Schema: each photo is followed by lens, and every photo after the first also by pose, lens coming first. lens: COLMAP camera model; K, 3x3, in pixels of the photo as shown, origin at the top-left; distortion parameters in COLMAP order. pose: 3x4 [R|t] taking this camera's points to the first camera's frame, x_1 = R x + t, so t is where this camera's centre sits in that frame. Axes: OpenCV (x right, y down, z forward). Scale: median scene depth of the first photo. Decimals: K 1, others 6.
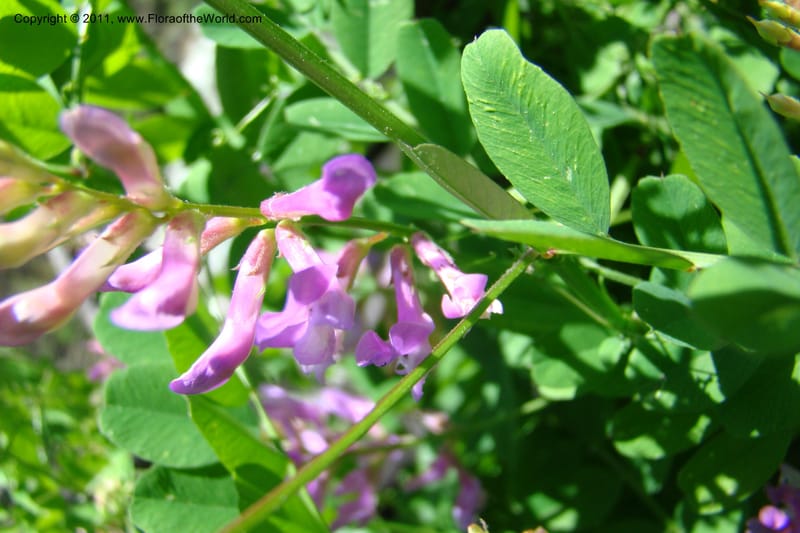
lens RADIAL K [[796.6, 0, 399.2], [0, 796.6, 240.5], [0, 0, 1]] dist [-0.071398, -0.230039]
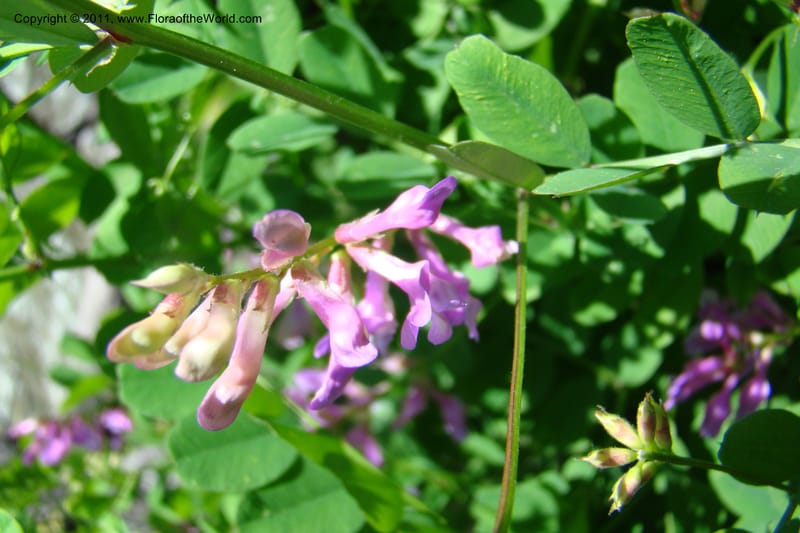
lens RADIAL K [[811.4, 0, 403.2], [0, 811.4, 228.2], [0, 0, 1]] dist [-0.150513, 0.014739]
pose [[0.900960, -0.345150, 0.262948, -0.400582], [0.327701, 0.938470, 0.109025, -0.153359], [-0.284399, -0.012059, 0.958630, -0.174390]]
